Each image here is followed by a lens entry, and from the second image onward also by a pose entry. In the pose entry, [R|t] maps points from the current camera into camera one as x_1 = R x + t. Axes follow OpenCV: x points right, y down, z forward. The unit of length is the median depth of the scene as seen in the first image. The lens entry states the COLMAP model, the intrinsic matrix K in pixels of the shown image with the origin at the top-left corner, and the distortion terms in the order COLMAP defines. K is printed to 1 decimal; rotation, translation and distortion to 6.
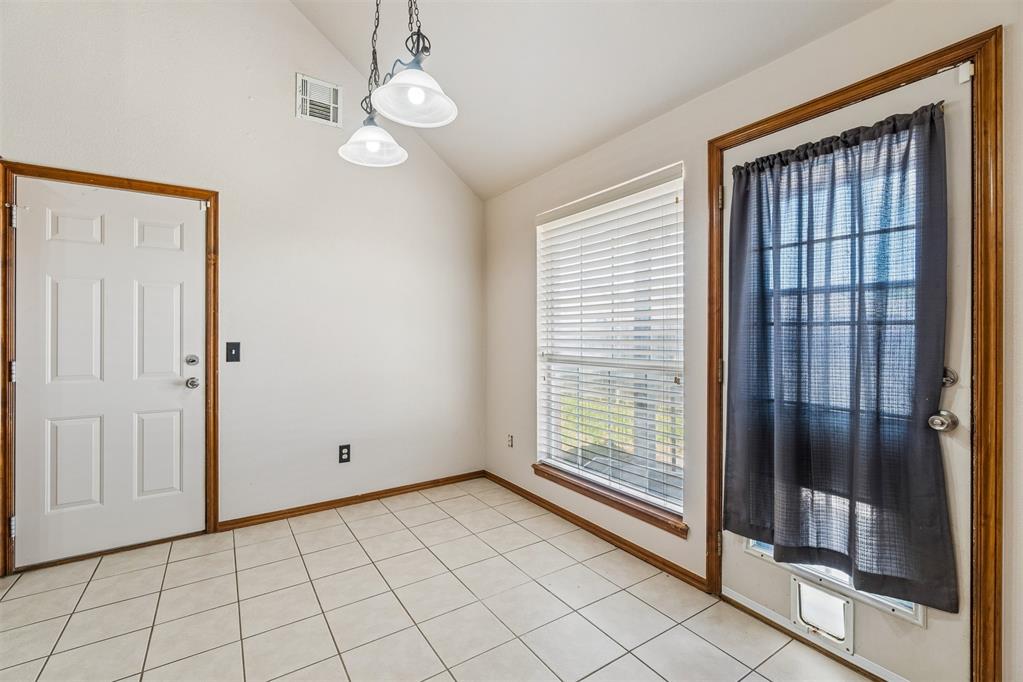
lens RADIAL K [[442.6, 0, 525.7], [0, 442.6, 330.4], [0, 0, 1]] dist [-0.001970, 0.000379]
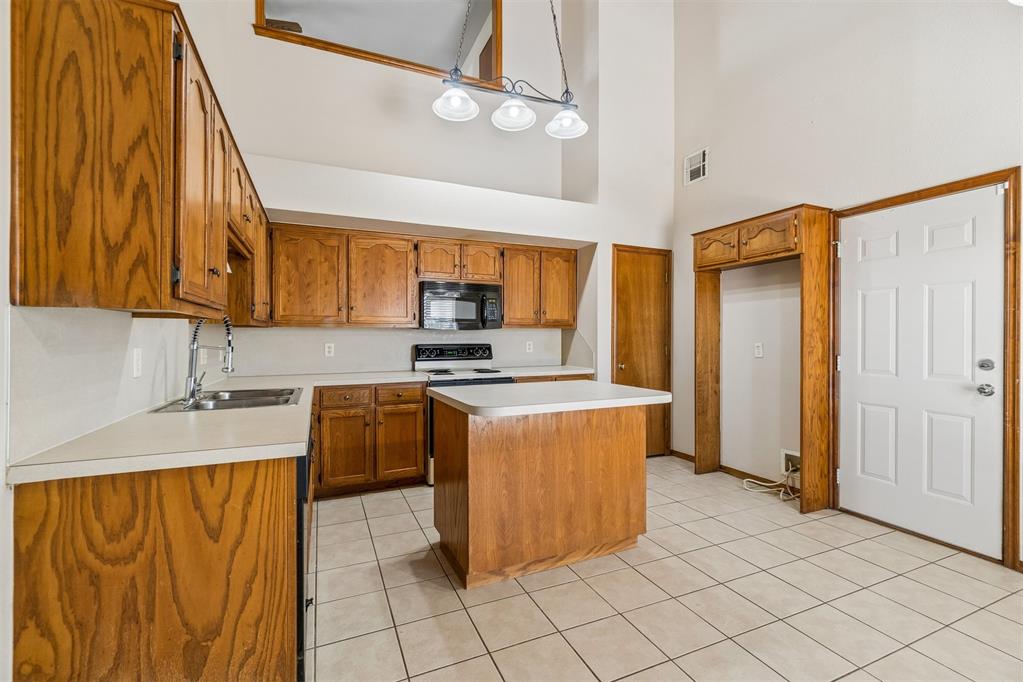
lens RADIAL K [[442.6, 0, 511.8], [0, 442.6, 338.3], [0, 0, 1]] dist [-0.001970, 0.000379]
pose [[-0.174956, 0.006851, -0.984552, 0.308041], [0.006829, 0.999960, 0.005745, 0.001476], [0.984553, -0.005718, -0.174996, 0.205892]]
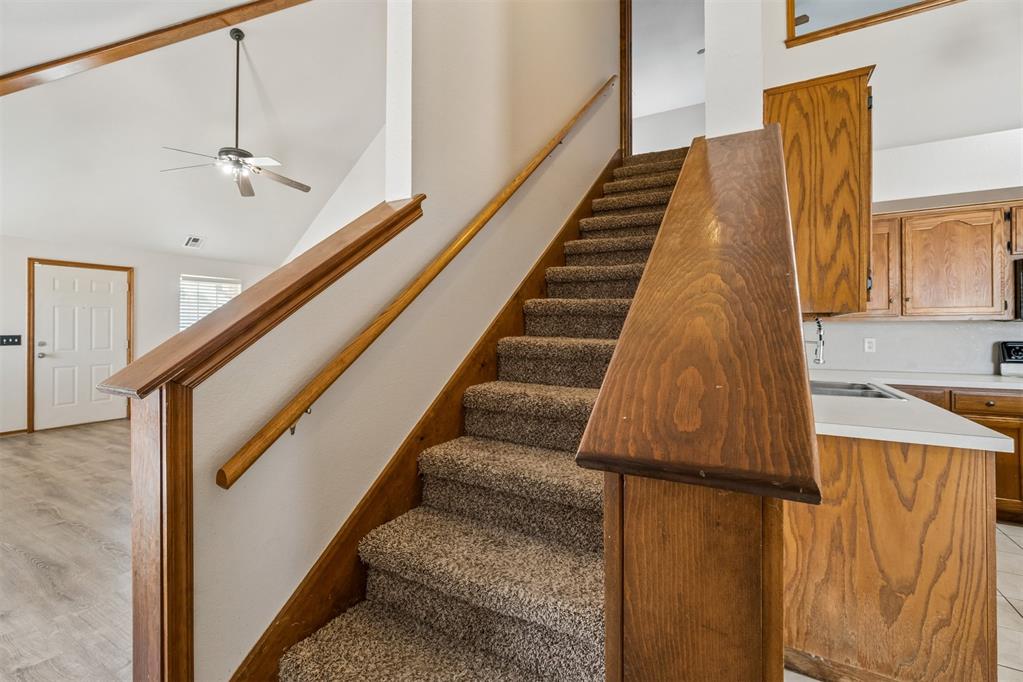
lens RADIAL K [[442.6, 0, 508.7], [0, 442.6, 326.1], [0, 0, 1]] dist [-0.001970, 0.000379]
pose [[-0.896108, 0.000470, -0.443835, 0.584422], [0.006464, 0.999907, -0.011993, -0.005306], [0.443789, -0.013616, -0.896028, 0.084148]]
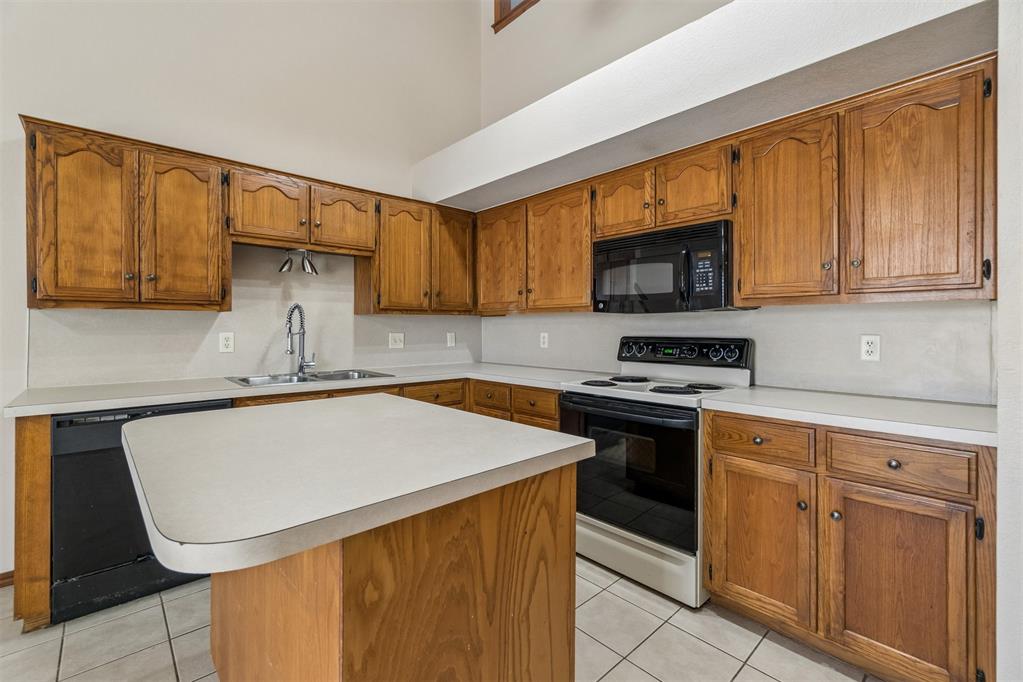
lens RADIAL K [[442.6, 0, 505.9], [0, 442.6, 329.1], [0, 0, 1]] dist [-0.001970, 0.000379]
pose [[-0.989666, 0.004431, -0.143325, -0.748306], [0.004332, 0.999990, 0.001004, 0.010347], [0.143328, 0.000372, -0.989675, 0.609990]]
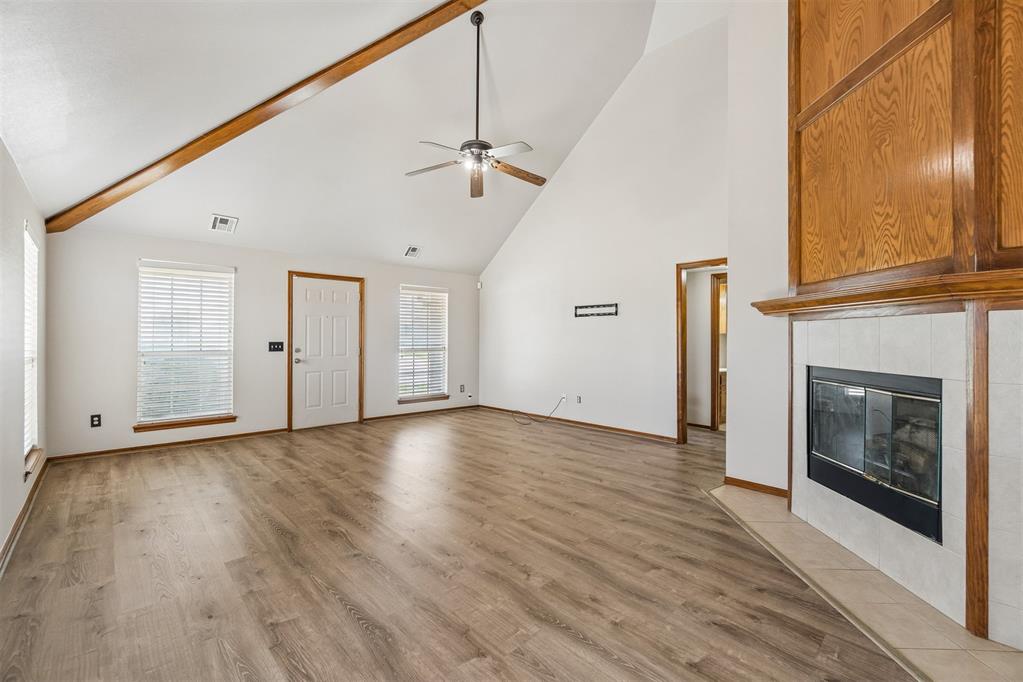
lens RADIAL K [[442.6, 0, 510.6], [0, 442.6, 339.5], [0, 0, 1]] dist [-0.001970, 0.000379]
pose [[-0.986557, -0.003262, -0.163383, 0.931827], [-0.002108, 0.999972, -0.007234, -0.001458], [0.163402, -0.006792, -0.986536, -0.365042]]
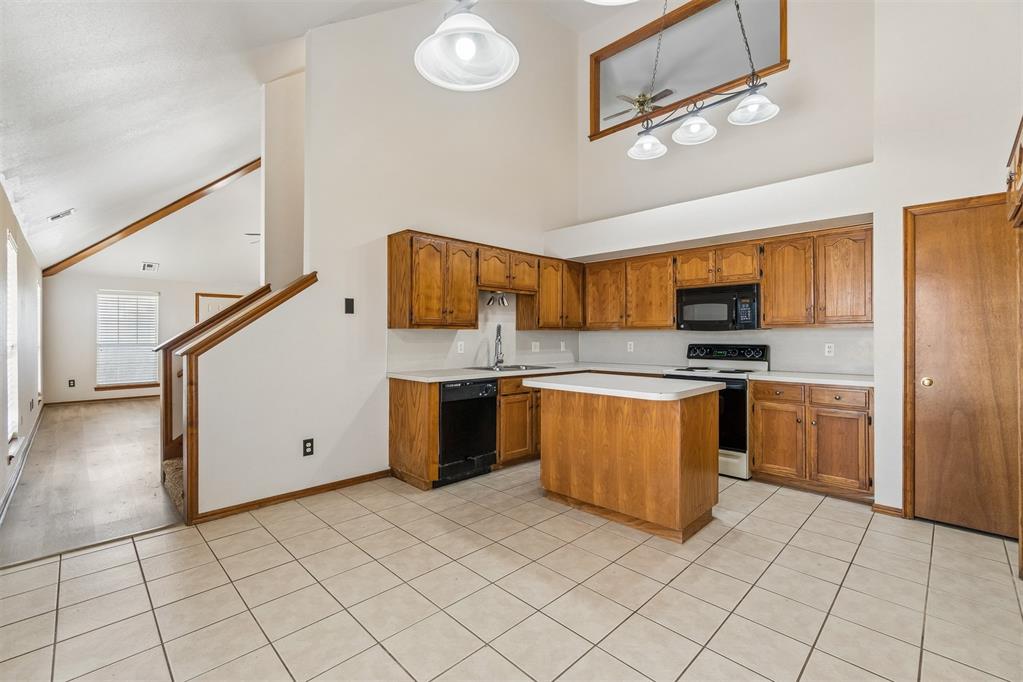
lens RADIAL K [[442.6, 0, 511.7], [0, 442.6, 332.5], [0, 0, 1]] dist [-0.001970, 0.000379]
pose [[-0.981479, 0.001015, -0.191567, -0.130298], [0.003212, 0.999933, -0.011158, 0.001630], [0.191542, -0.011567, -0.981416, 1.214929]]
